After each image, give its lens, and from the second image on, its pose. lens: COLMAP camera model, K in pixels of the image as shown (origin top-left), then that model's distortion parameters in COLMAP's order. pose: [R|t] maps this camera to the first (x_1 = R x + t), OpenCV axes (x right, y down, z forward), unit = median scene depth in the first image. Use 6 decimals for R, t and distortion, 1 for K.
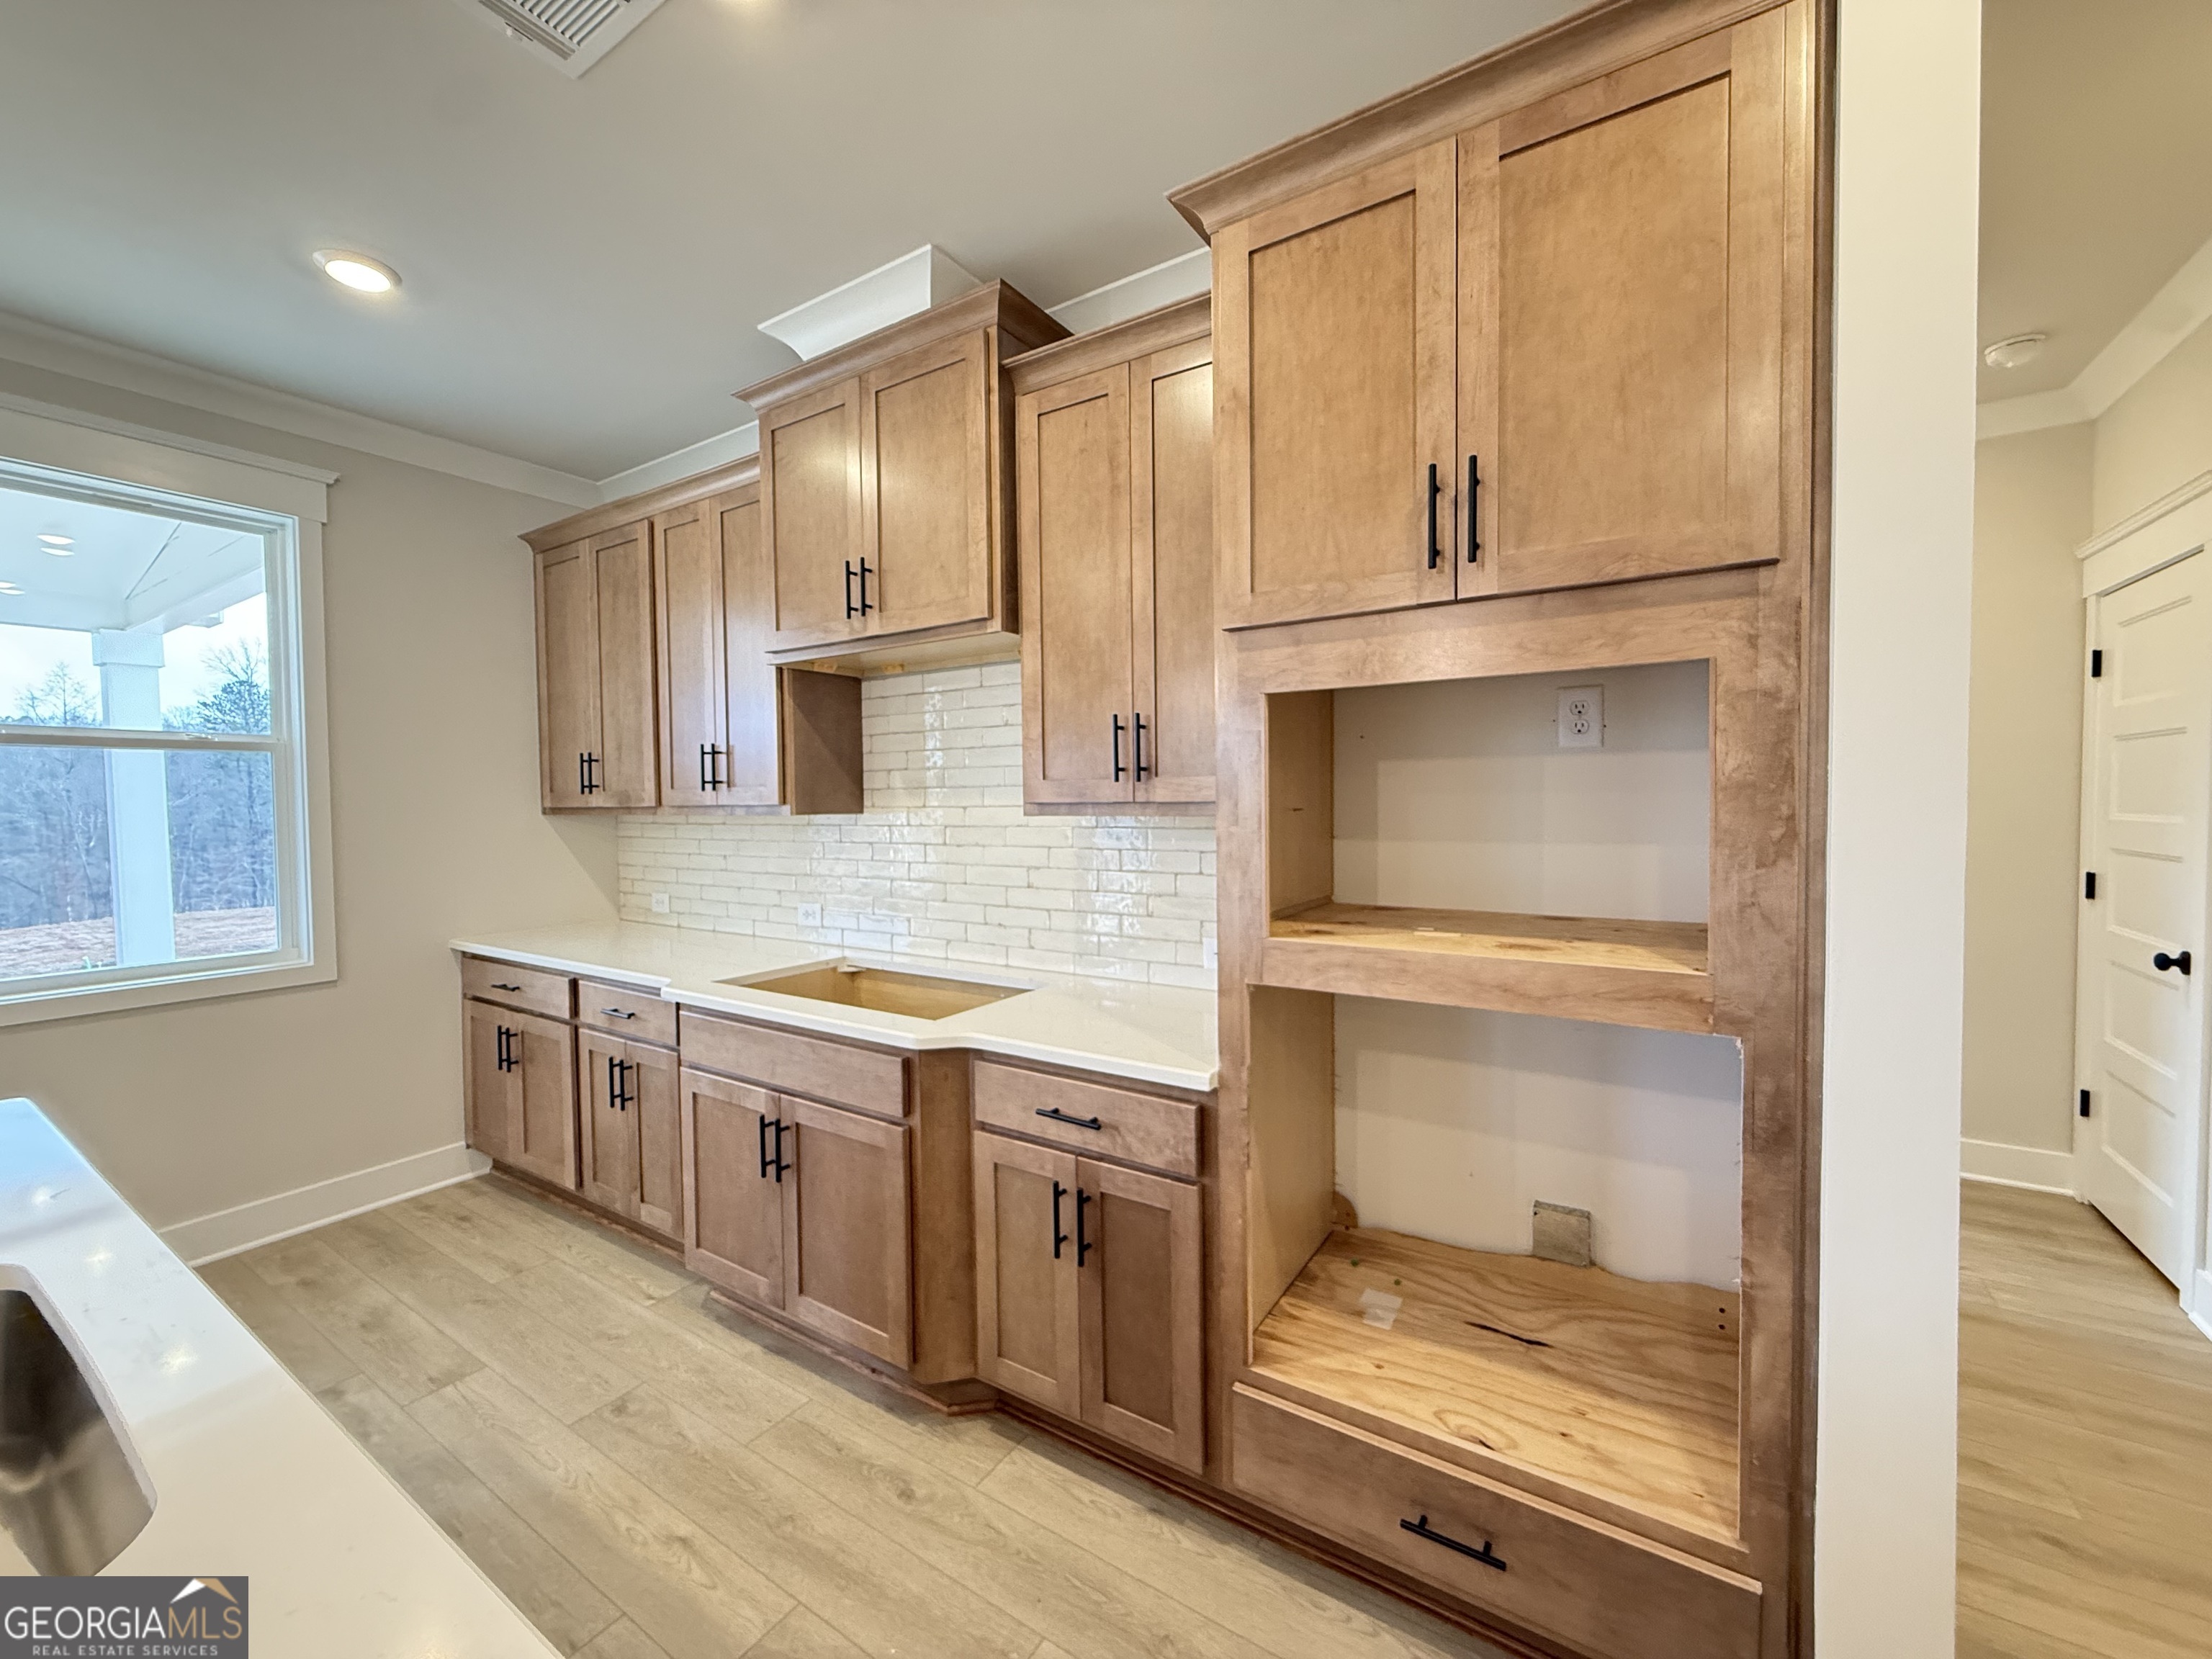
lens RADIAL K [[879.7, 0, 1106.4], [0, 879.7, 826.0], [0, 0, 1]] dist [-0.000870, -0.000118]
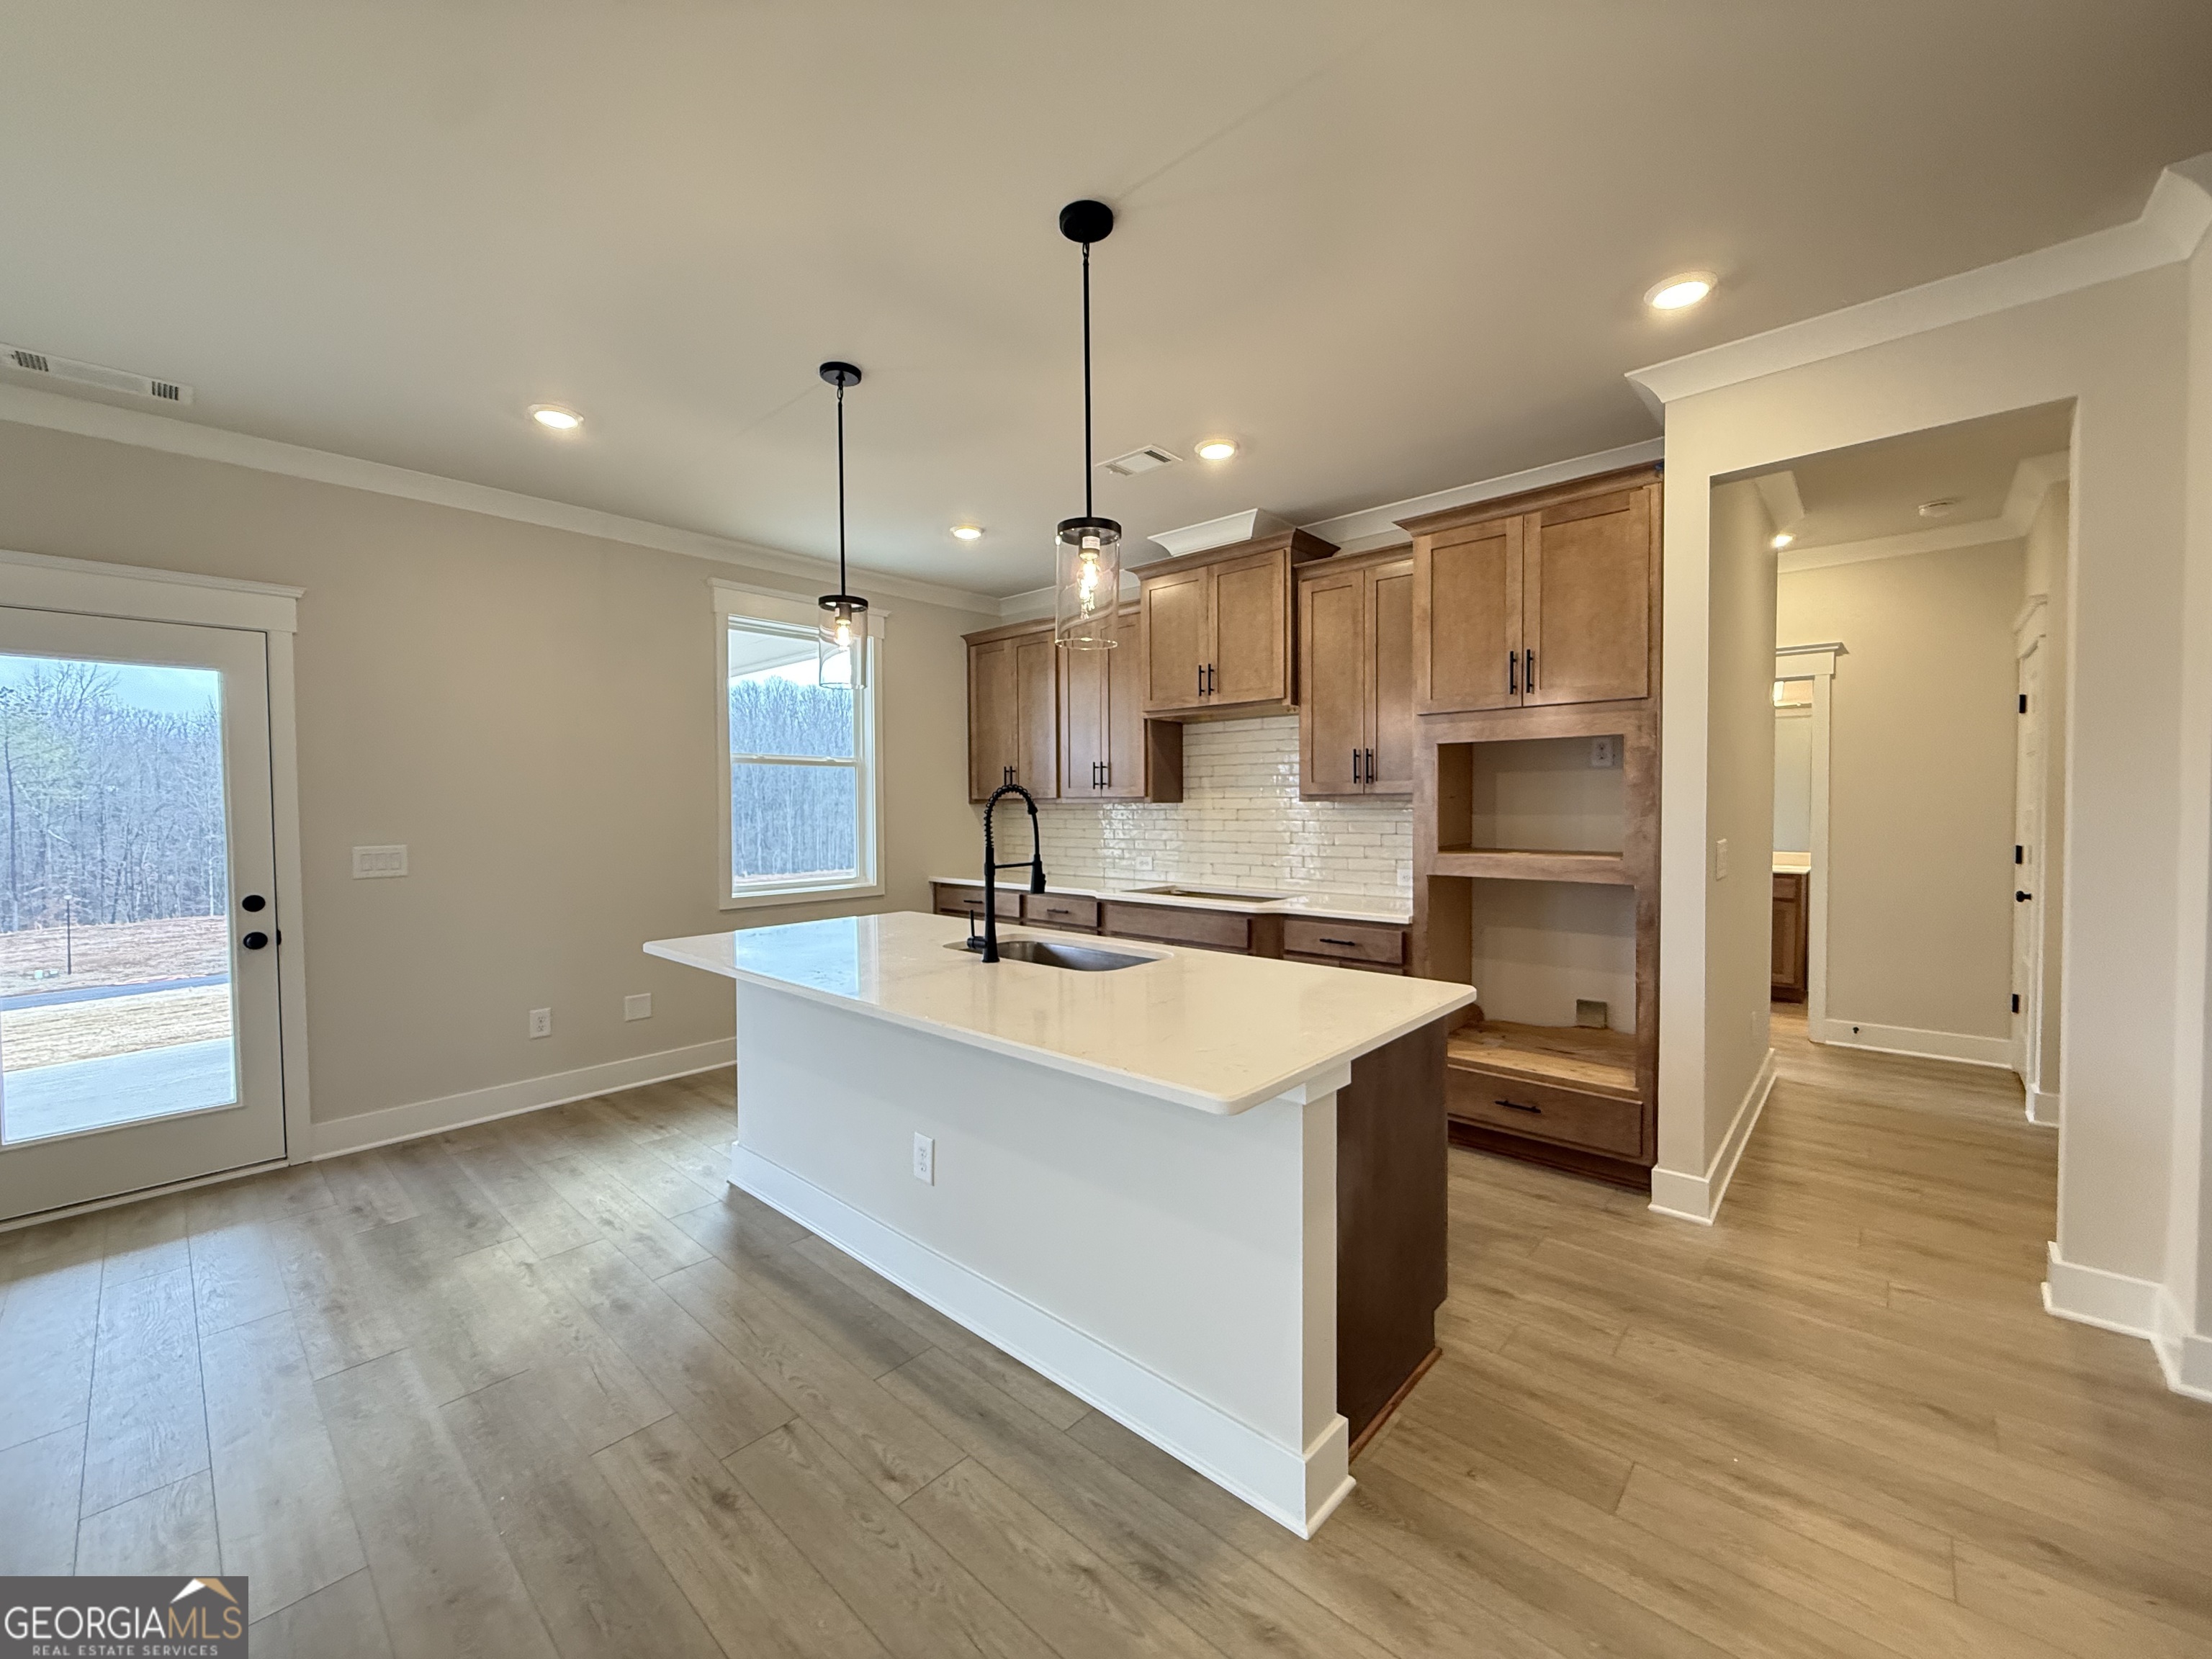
lens RADIAL K [[879.7, 0, 1105.0], [0, 879.7, 827.9], [0, 0, 1]] dist [-0.000870, -0.000118]
pose [[0.986487, 0.008739, -0.163606, -0.207187], [-0.008936, 0.999960, -0.000466, 0.052191], [0.163595, 0.001921, 0.986526, -0.976824]]
